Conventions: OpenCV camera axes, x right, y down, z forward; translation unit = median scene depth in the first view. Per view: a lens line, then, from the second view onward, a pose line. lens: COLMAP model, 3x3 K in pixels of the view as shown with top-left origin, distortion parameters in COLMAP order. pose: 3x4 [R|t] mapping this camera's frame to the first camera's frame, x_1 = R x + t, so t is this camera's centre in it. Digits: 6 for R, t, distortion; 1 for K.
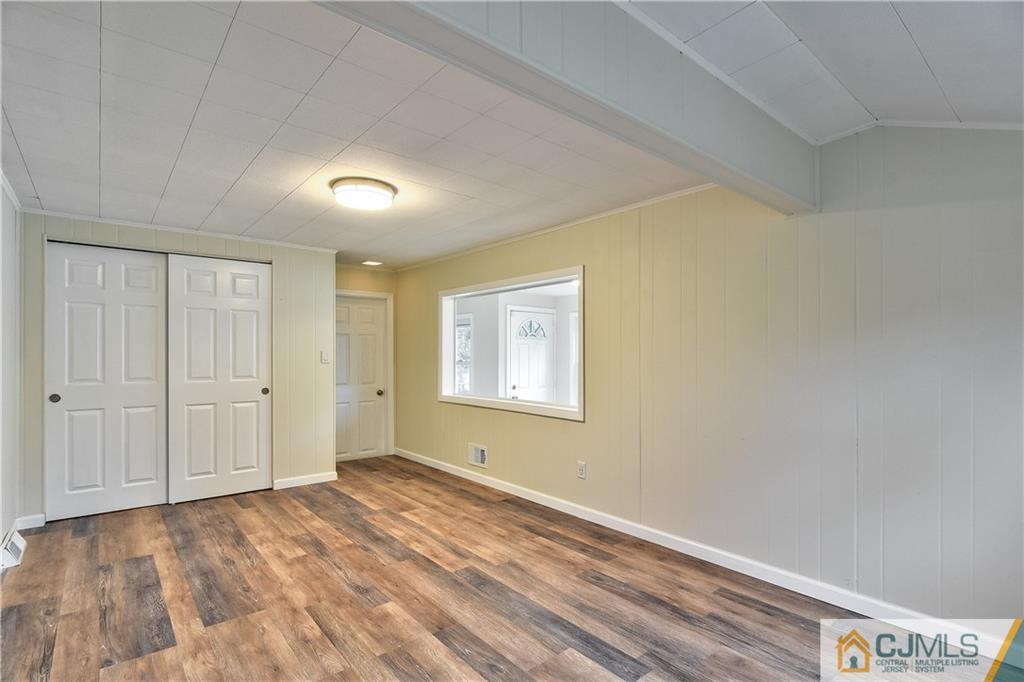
lens RADIAL K [[493.5, 0, 511.2], [0, 493.5, 347.1], [0, 0, 1]] dist [0.000449, -0.000311]
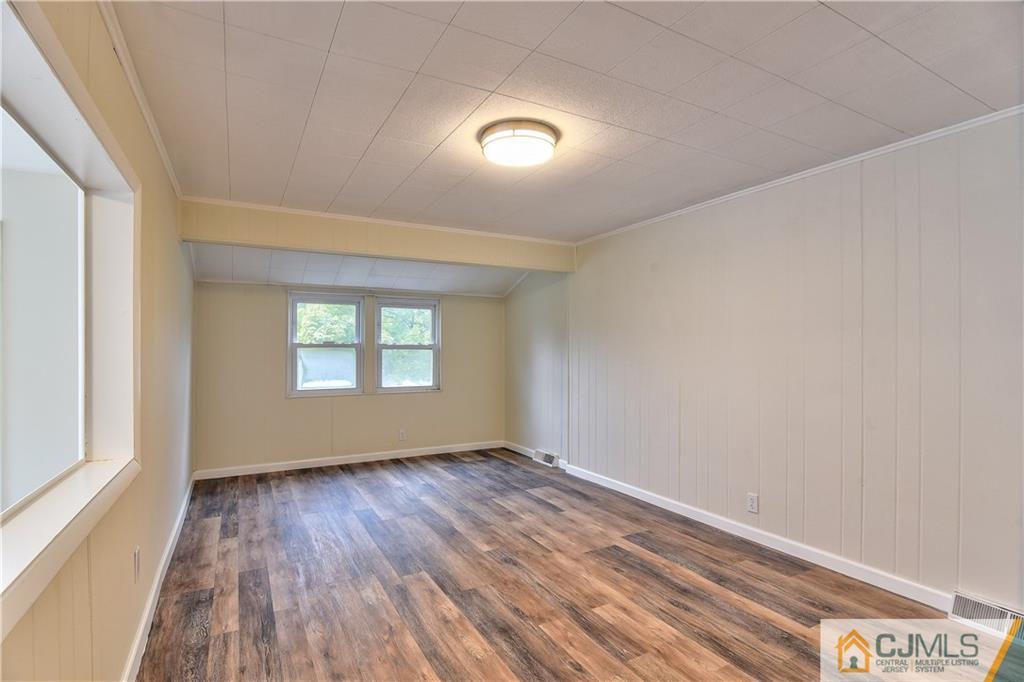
lens RADIAL K [[493.5, 0, 512.1], [0, 493.5, 348.3], [0, 0, 1]] dist [0.000449, -0.000311]
pose [[-0.982418, -0.000021, 0.186693, -0.456546], [-0.002877, 0.999883, -0.015028, 0.028367], [-0.186671, -0.015301, -0.982303, 1.863913]]
